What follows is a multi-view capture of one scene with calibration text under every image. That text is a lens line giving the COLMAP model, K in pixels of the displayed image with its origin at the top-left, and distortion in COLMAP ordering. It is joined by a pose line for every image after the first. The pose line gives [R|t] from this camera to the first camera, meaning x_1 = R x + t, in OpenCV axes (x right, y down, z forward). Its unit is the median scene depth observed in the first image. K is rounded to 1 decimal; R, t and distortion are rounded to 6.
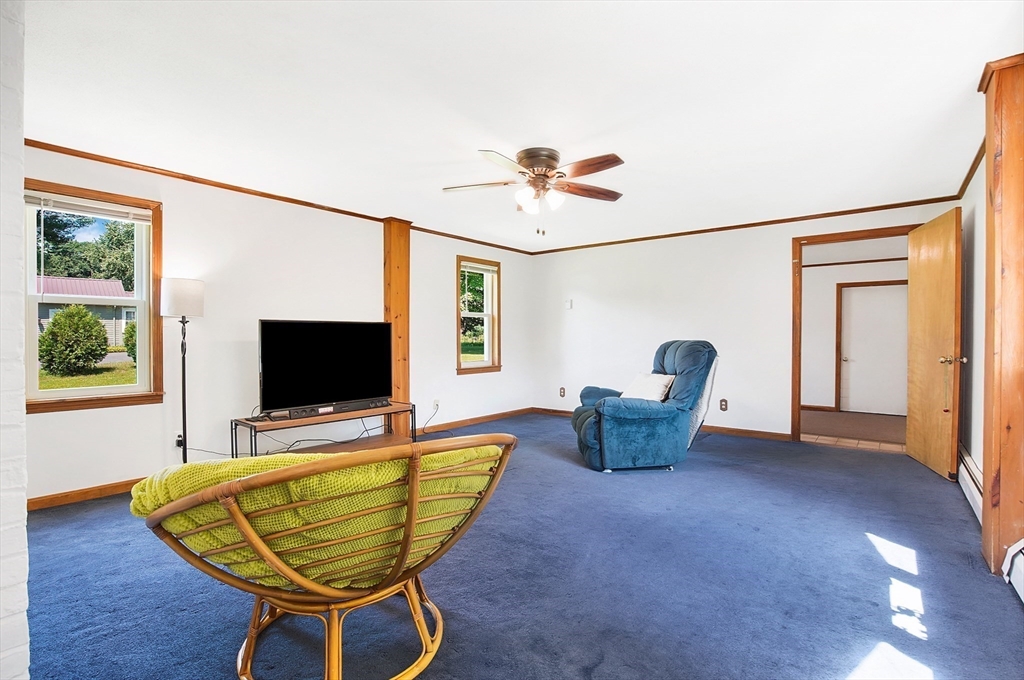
lens RADIAL K [[474.0, 0, 502.6], [0, 474.0, 348.8], [0, 0, 1]] dist [-0.062964, 0.021512]
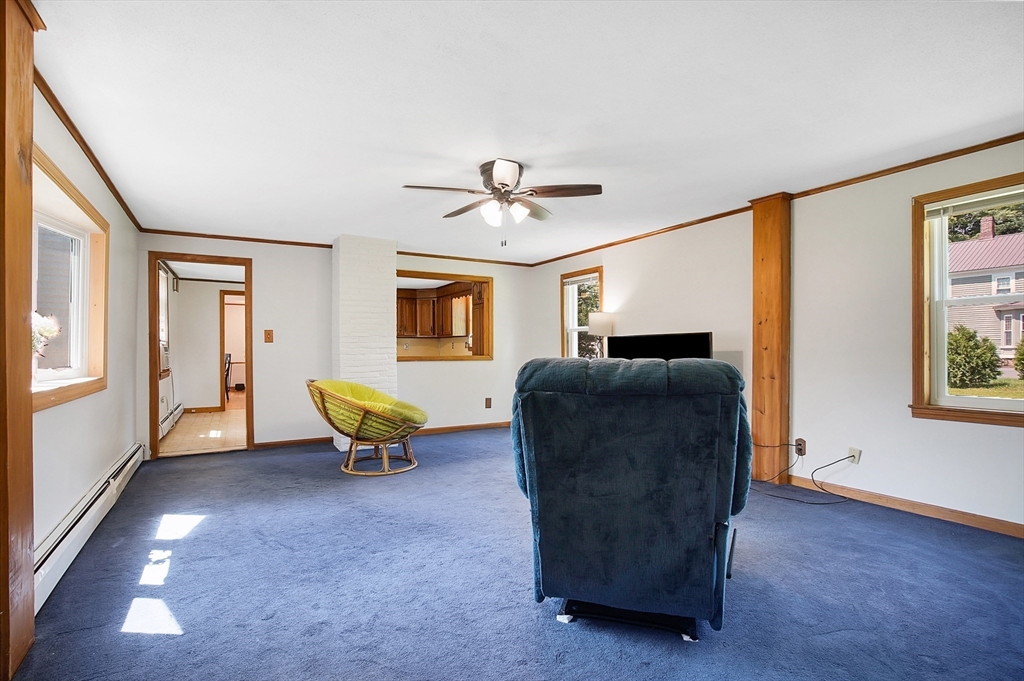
lens RADIAL K [[474.0, 0, 502.6], [0, 474.0, 349.3], [0, 0, 1]] dist [-0.062964, 0.021512]
pose [[-0.330332, -0.002200, -0.943862, 1.023135], [-0.020230, 0.999784, 0.004750, -0.027498], [0.943648, 0.020664, -0.330305, 1.332479]]
